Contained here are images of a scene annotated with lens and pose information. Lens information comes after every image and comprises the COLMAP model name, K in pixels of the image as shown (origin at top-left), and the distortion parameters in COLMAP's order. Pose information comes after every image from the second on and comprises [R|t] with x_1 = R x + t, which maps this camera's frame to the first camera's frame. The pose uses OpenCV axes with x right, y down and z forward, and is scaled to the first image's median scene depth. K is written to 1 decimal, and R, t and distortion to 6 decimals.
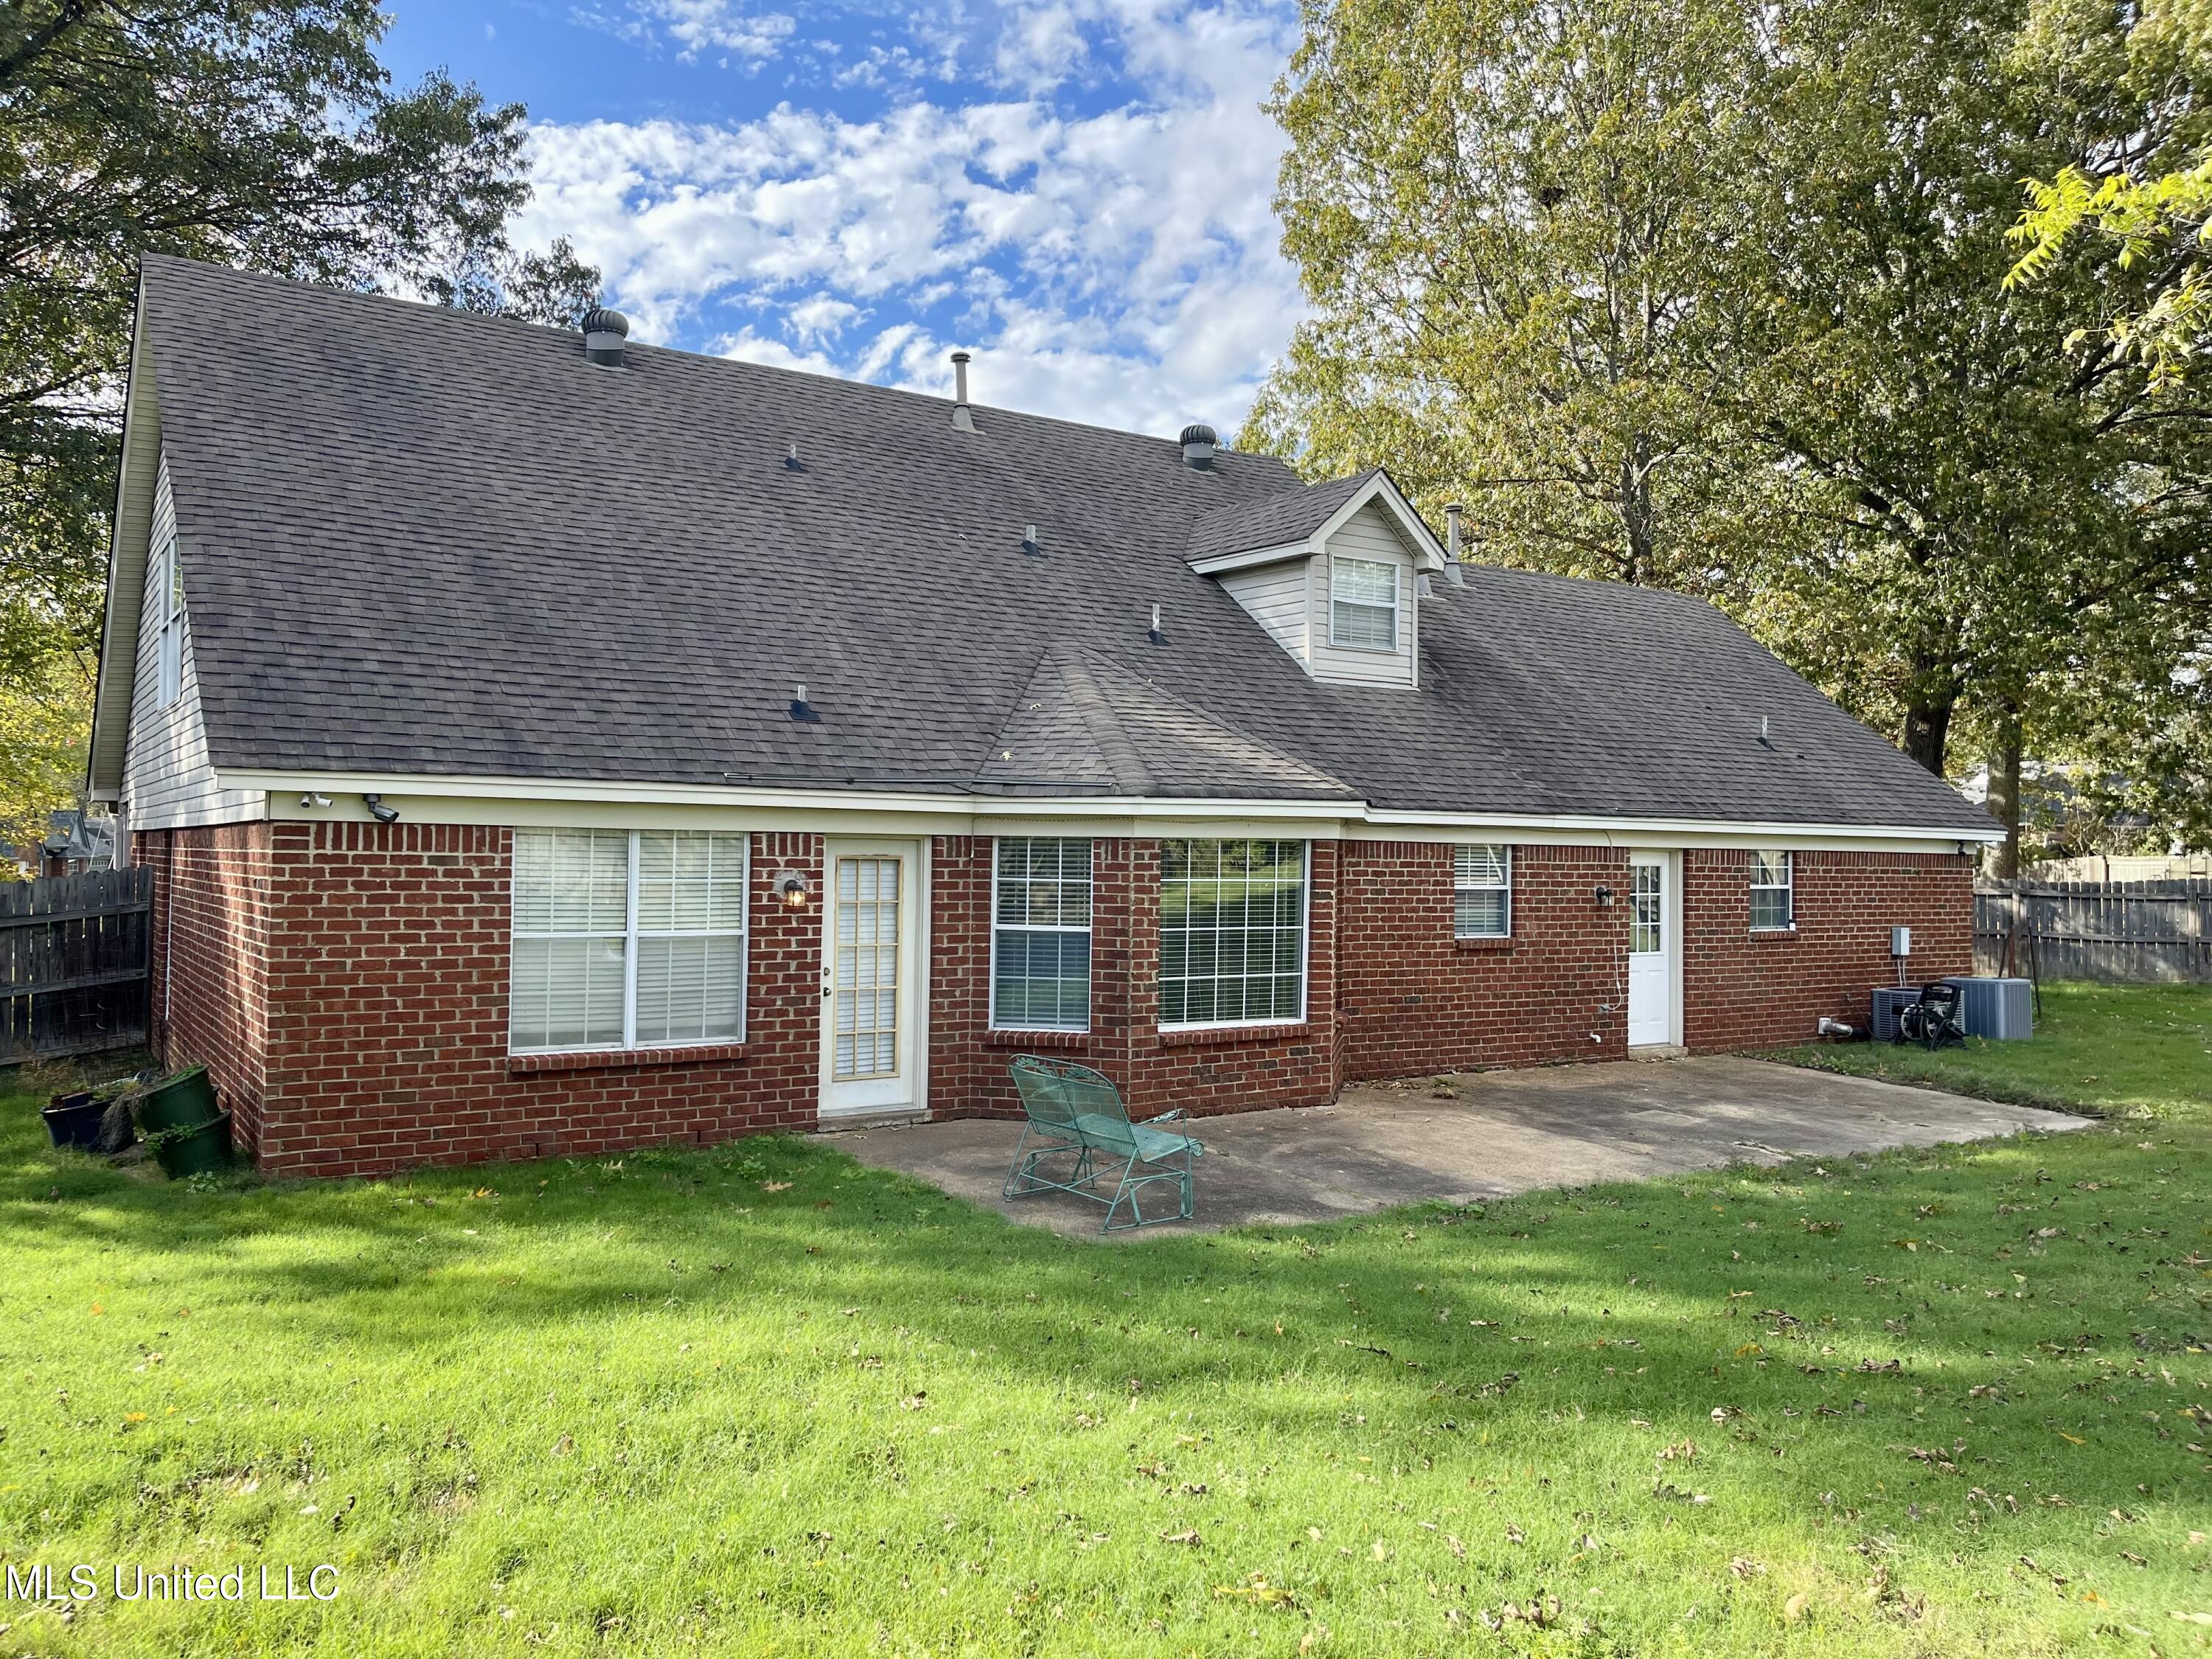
lens RADIAL K [[1647.2, 0, 1106.1], [0, 1647.2, 841.5], [0, 0, 1]] dist [0.005596, -0.001965]
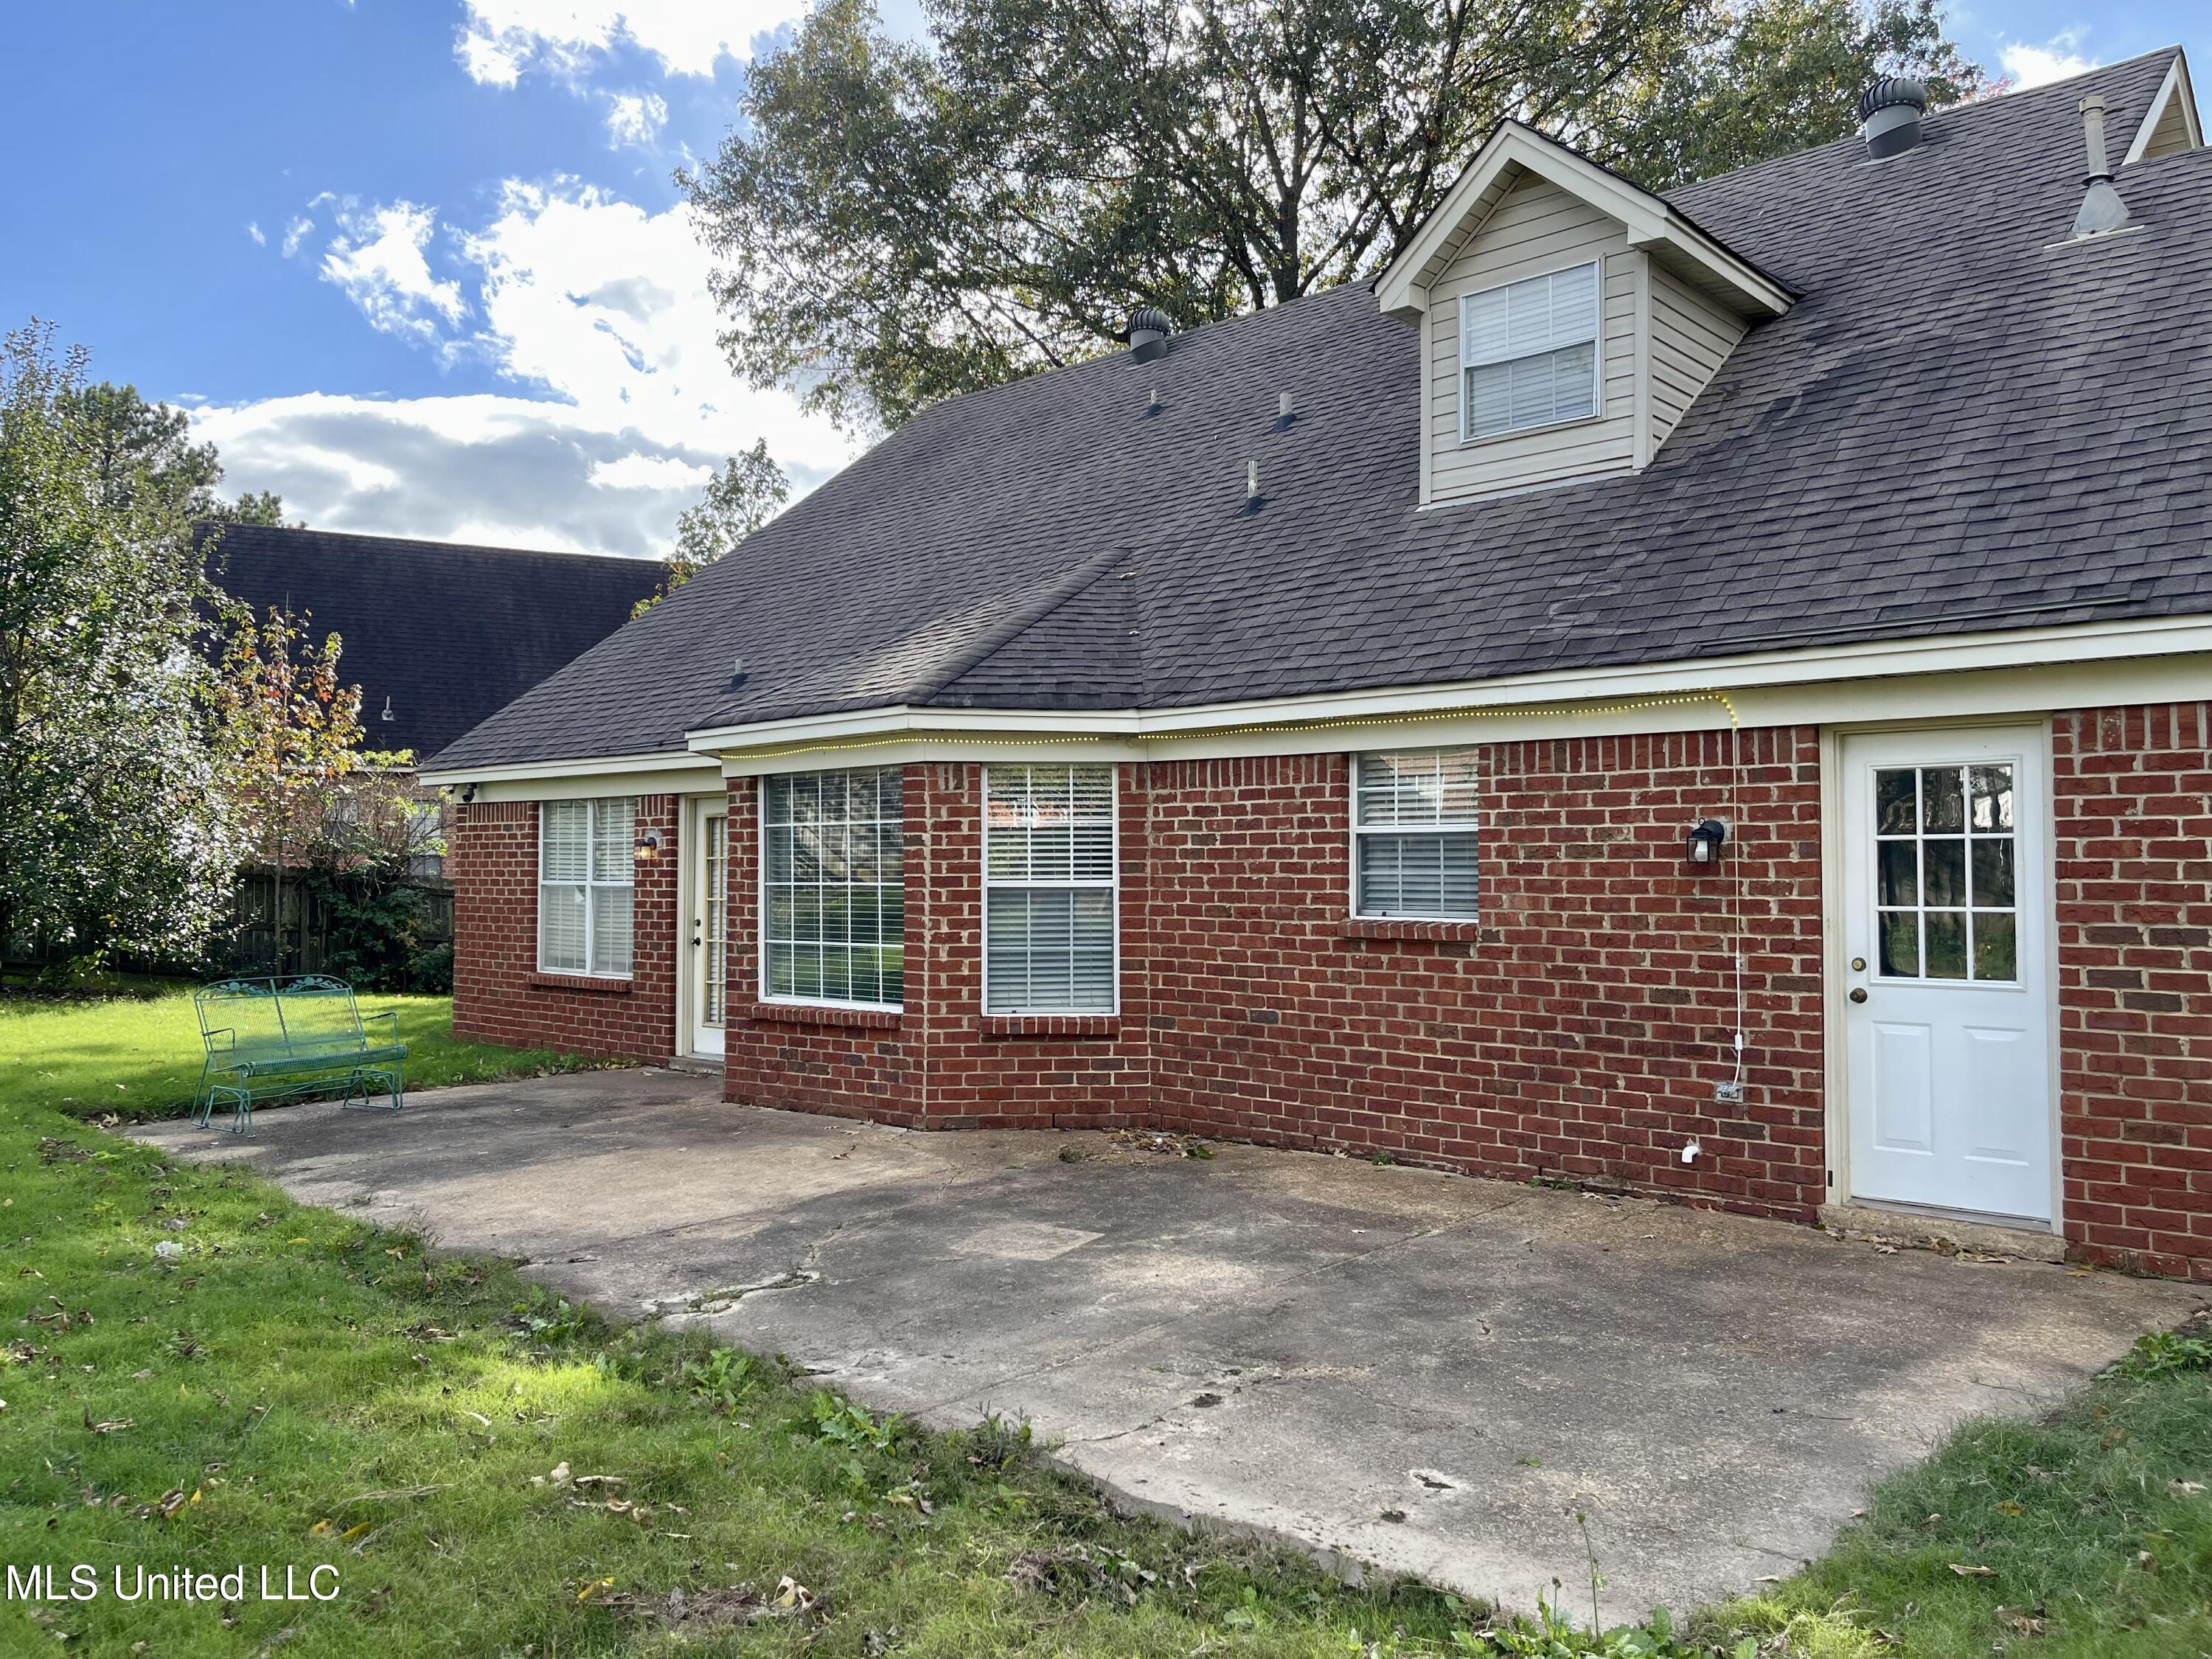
lens RADIAL K [[1647.2, 0, 1102.9], [0, 1647.2, 835.7], [0, 0, 1]] dist [0.005596, -0.001965]
pose [[0.260717, -0.024478, -0.965105, 0.761331], [0.023631, 0.999541, -0.018968, 0.039846], [0.965126, -0.017861, 0.261176, 0.789771]]
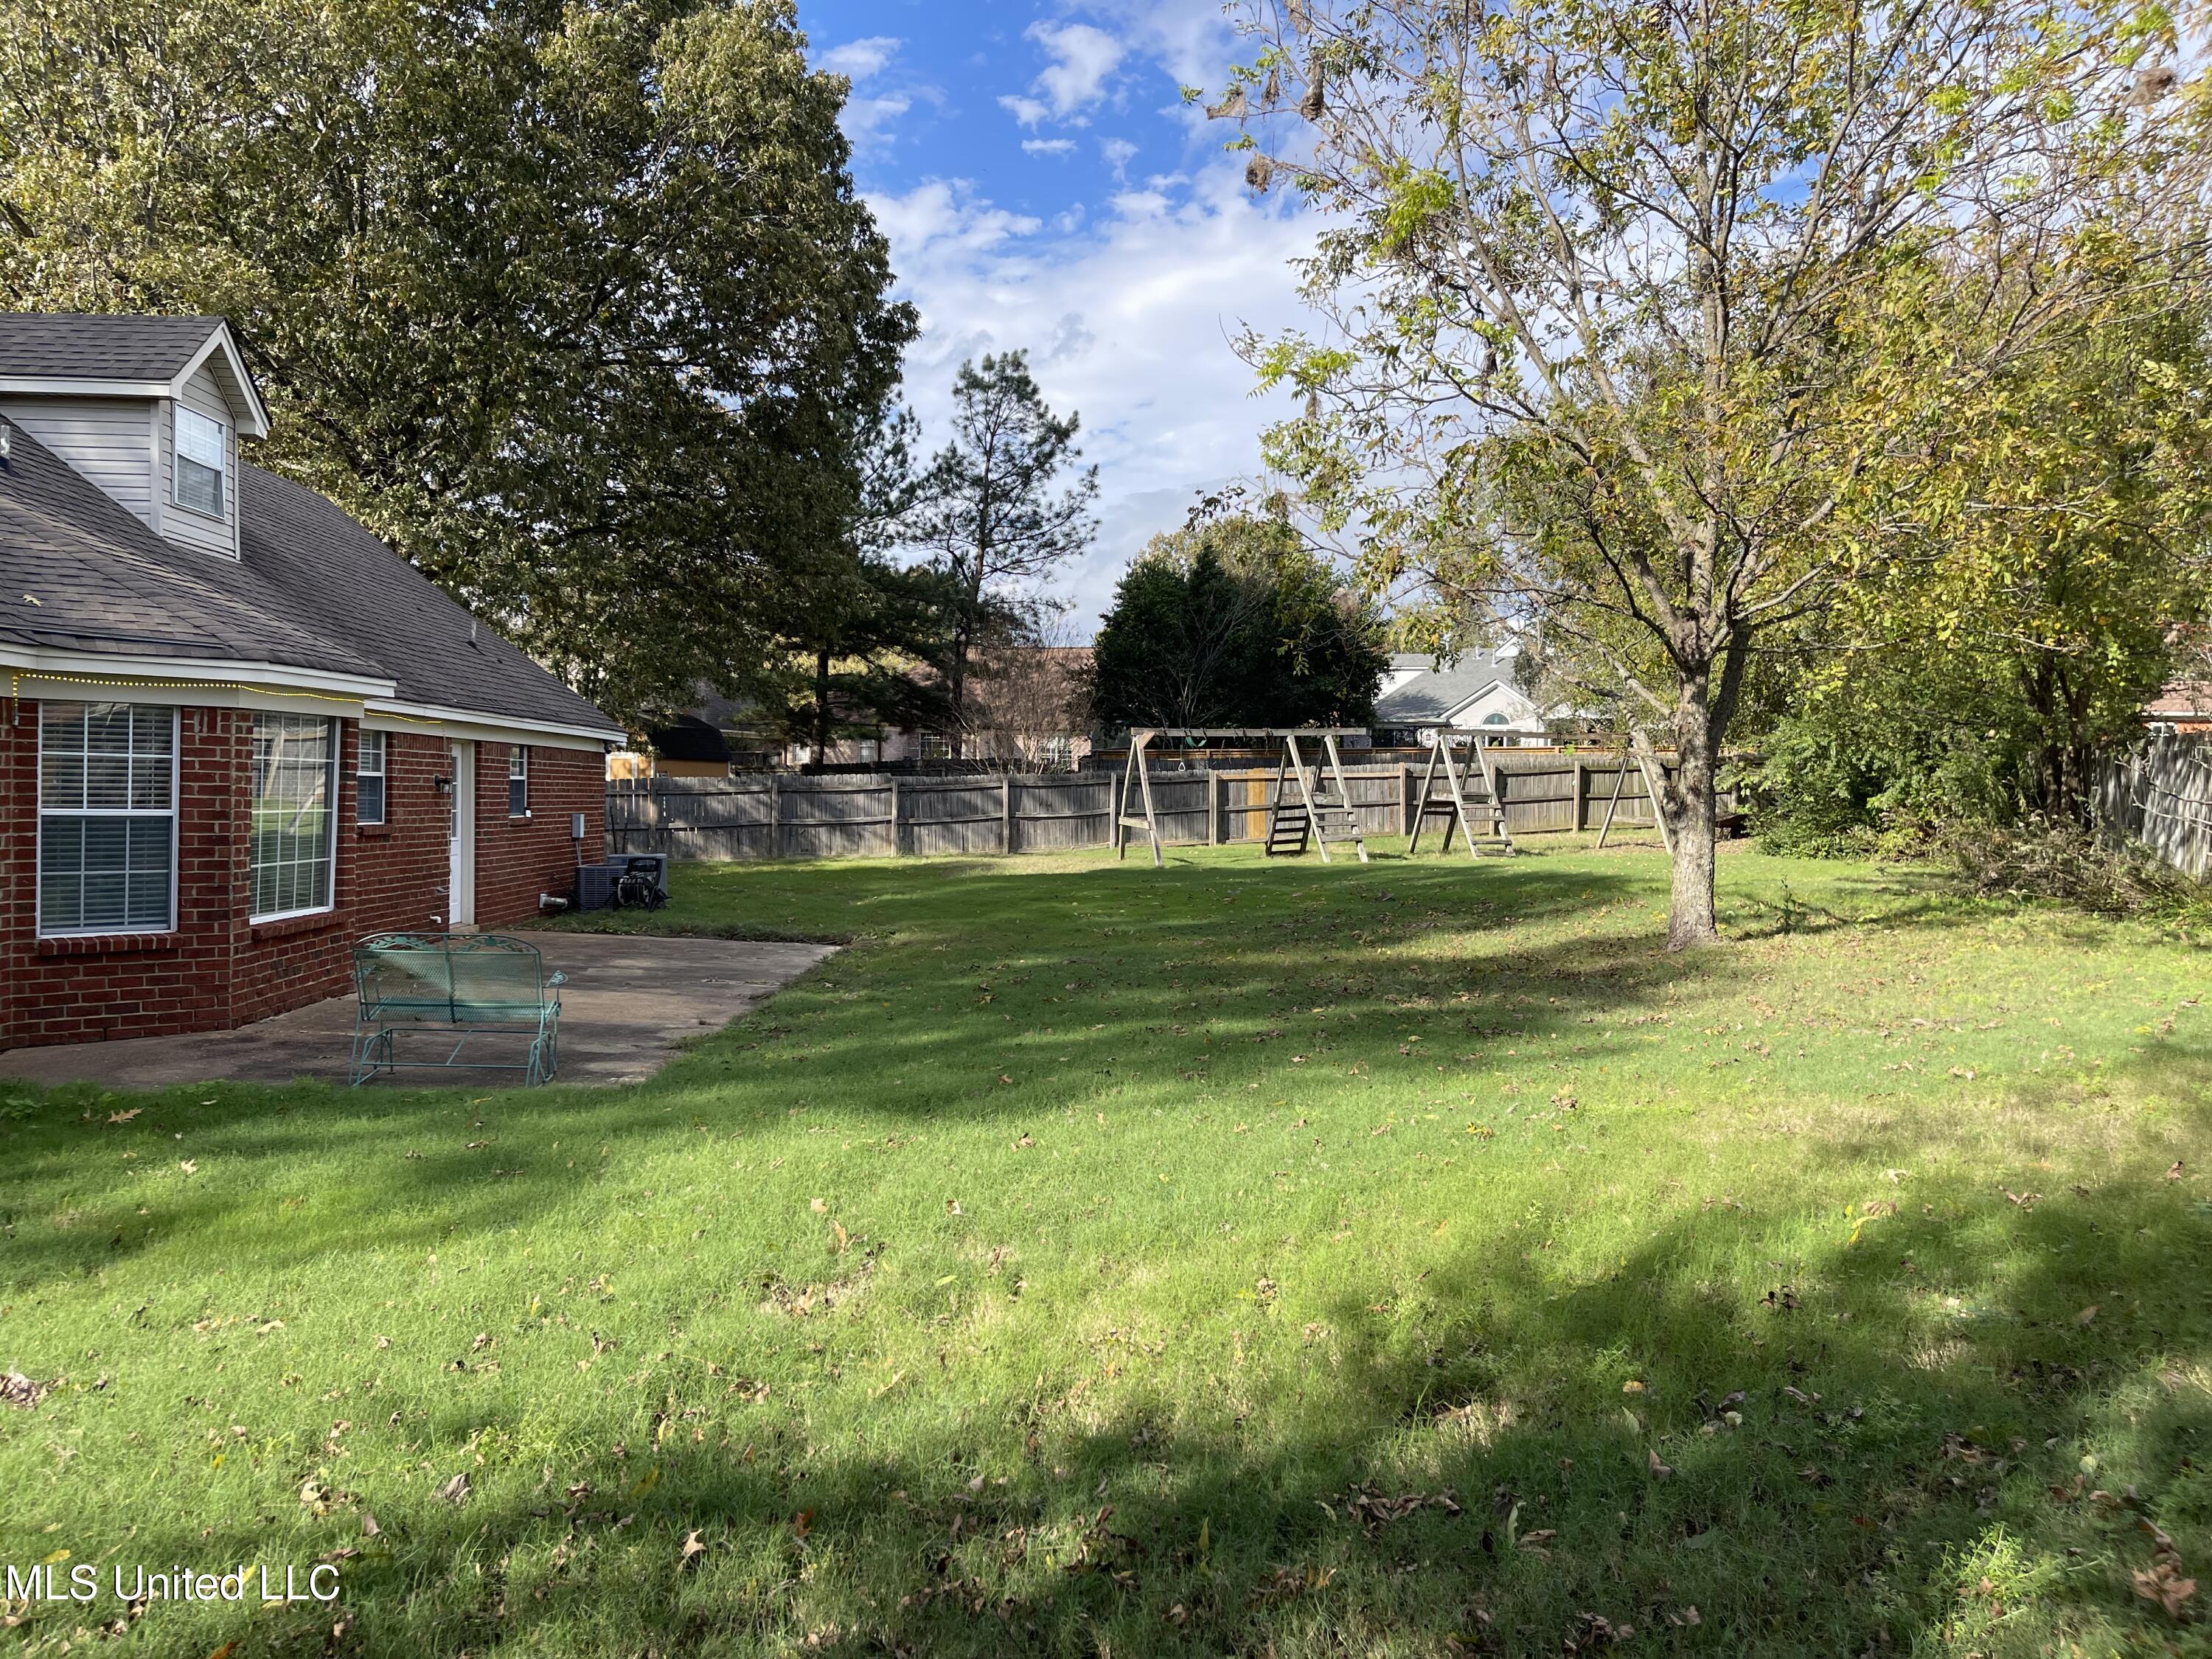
lens RADIAL K [[1647.2, 0, 1114.1], [0, 1647.2, 813.6], [0, 0, 1]] dist [0.005596, -0.001965]
pose [[0.488081, -0.013322, 0.872697, -0.452651], [-0.017223, 0.999542, 0.024891, 0.020648], [-0.872628, -0.027179, 0.487628, 0.125893]]
